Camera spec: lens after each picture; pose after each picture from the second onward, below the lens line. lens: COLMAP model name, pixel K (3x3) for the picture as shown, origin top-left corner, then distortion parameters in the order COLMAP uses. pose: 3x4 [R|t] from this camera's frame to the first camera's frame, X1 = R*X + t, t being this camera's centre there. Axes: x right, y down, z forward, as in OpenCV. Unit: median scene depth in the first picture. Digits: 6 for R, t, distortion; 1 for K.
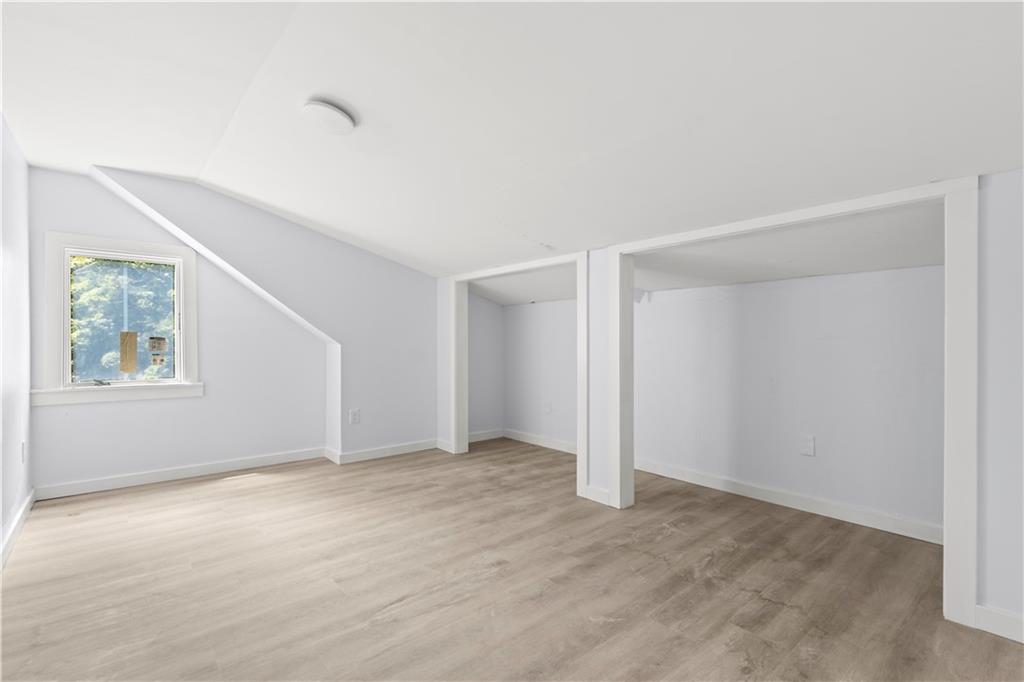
lens RADIAL K [[470.8, 0, 512.3], [0, 470.8, 342.7], [0, 0, 1]] dist [0.000087, -0.000698]
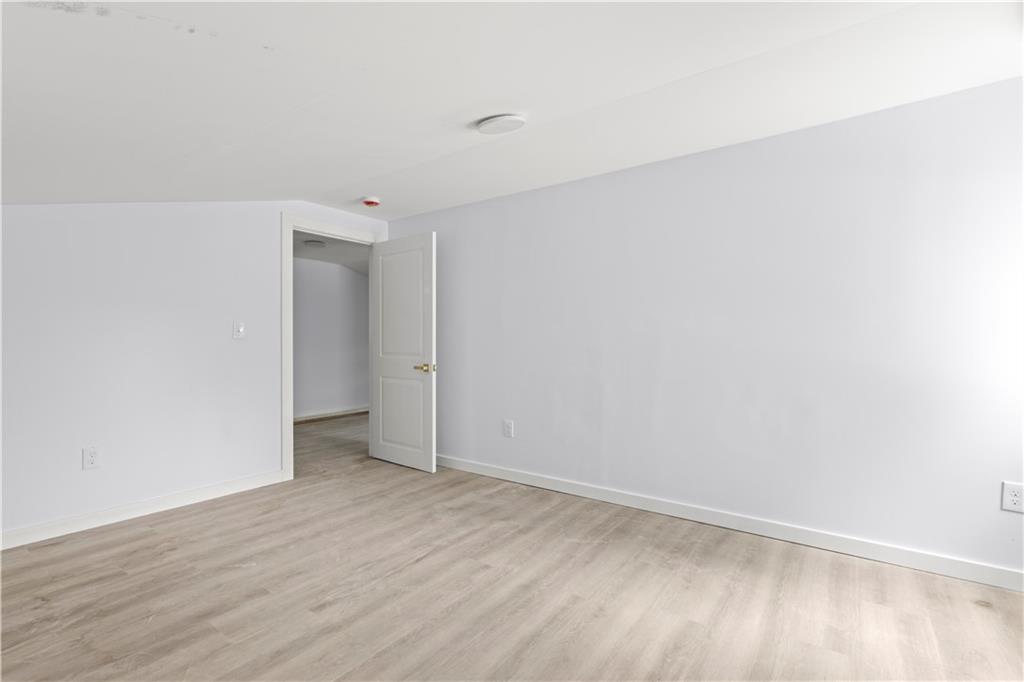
lens RADIAL K [[470.8, 0, 515.3], [0, 470.8, 341.6], [0, 0, 1]] dist [0.000087, -0.000698]
pose [[-0.969050, -0.002595, -0.246851, -0.166530], [-0.004584, 0.999961, 0.007483, -0.014902], [0.246822, 0.008383, -0.969025, 2.057553]]
